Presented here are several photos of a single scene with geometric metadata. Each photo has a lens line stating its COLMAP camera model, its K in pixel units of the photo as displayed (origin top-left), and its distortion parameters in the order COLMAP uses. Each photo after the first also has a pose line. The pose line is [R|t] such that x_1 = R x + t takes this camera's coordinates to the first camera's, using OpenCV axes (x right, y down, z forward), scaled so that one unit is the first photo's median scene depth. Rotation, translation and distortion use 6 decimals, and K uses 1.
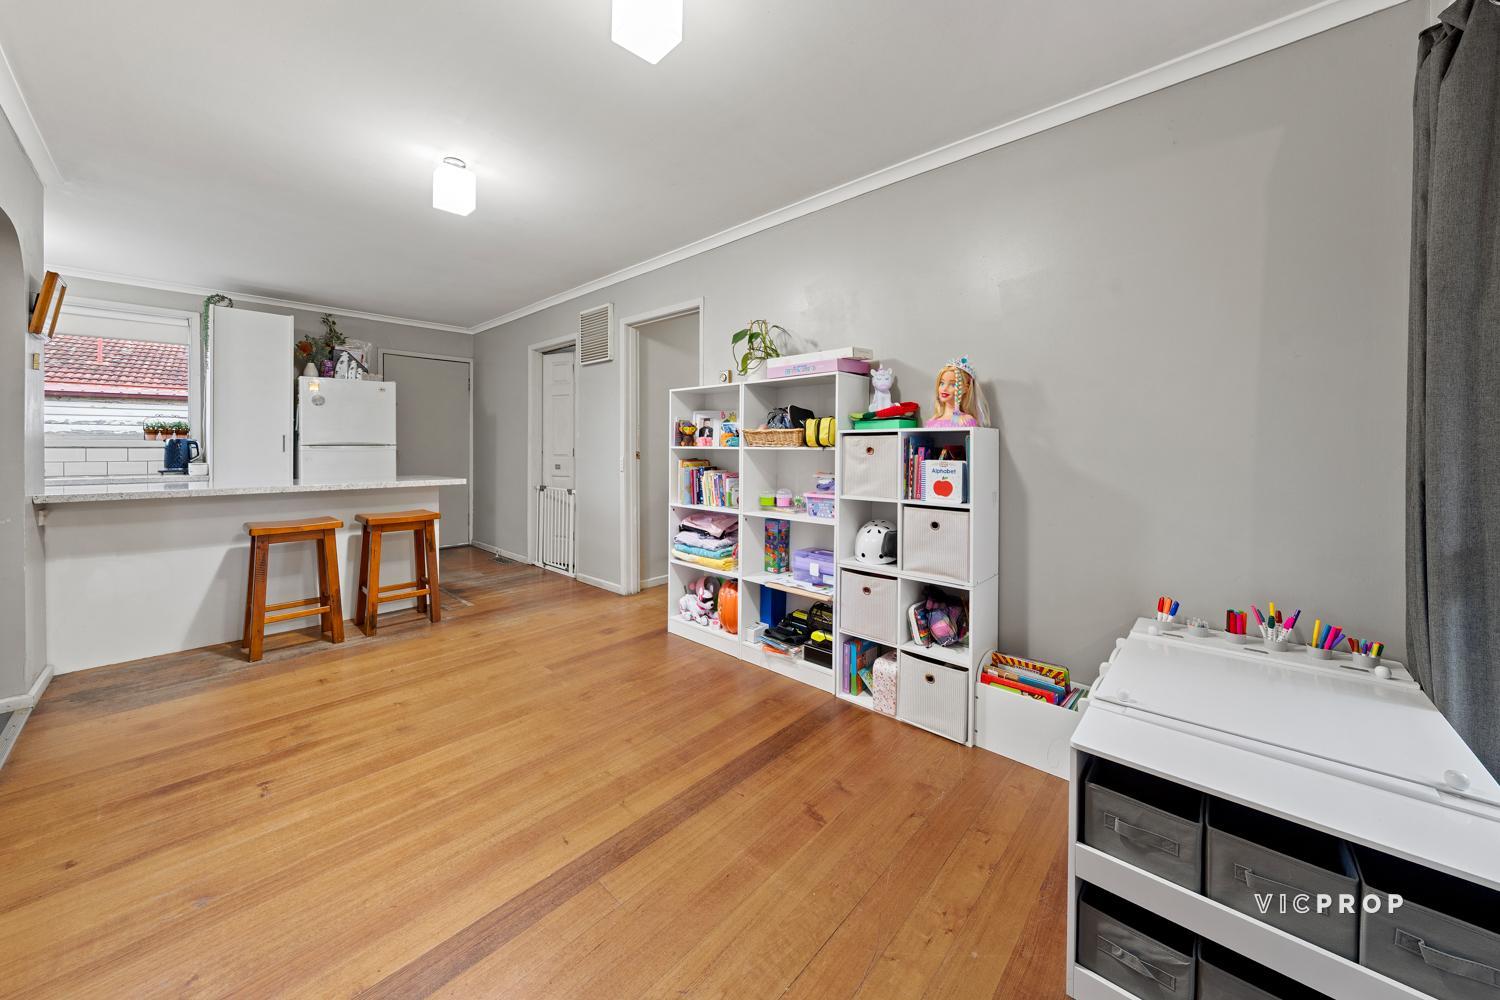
lens RADIAL K [[521.8, 0, 742.2], [0, 521.8, 450.3], [0, 0, 1]] dist [0.000136, 0.000026]
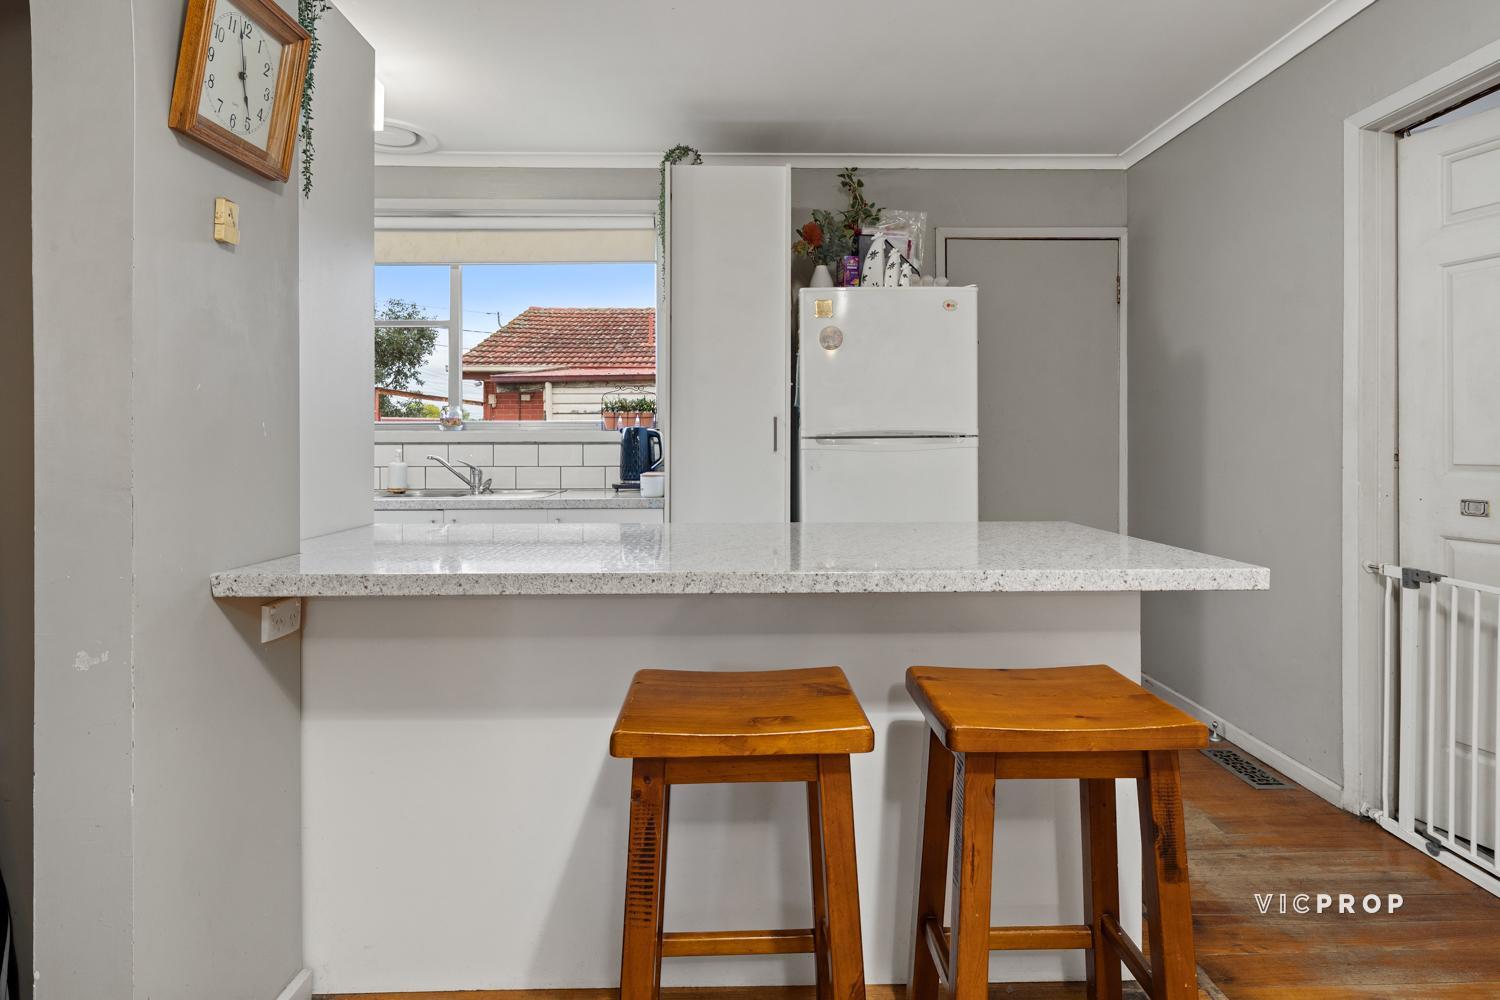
lens RADIAL K [[822.9, 0, 752.9], [0, 822.9, 445.0], [0, 0, 1]] dist [0.000388, 0.000323]
pose [[0.694957, 0.000574, -0.719051, -0.326026], [-0.000265, 1.000000, 0.000542, -0.003356], [0.719051, -0.000186, 0.694957, 0.428229]]
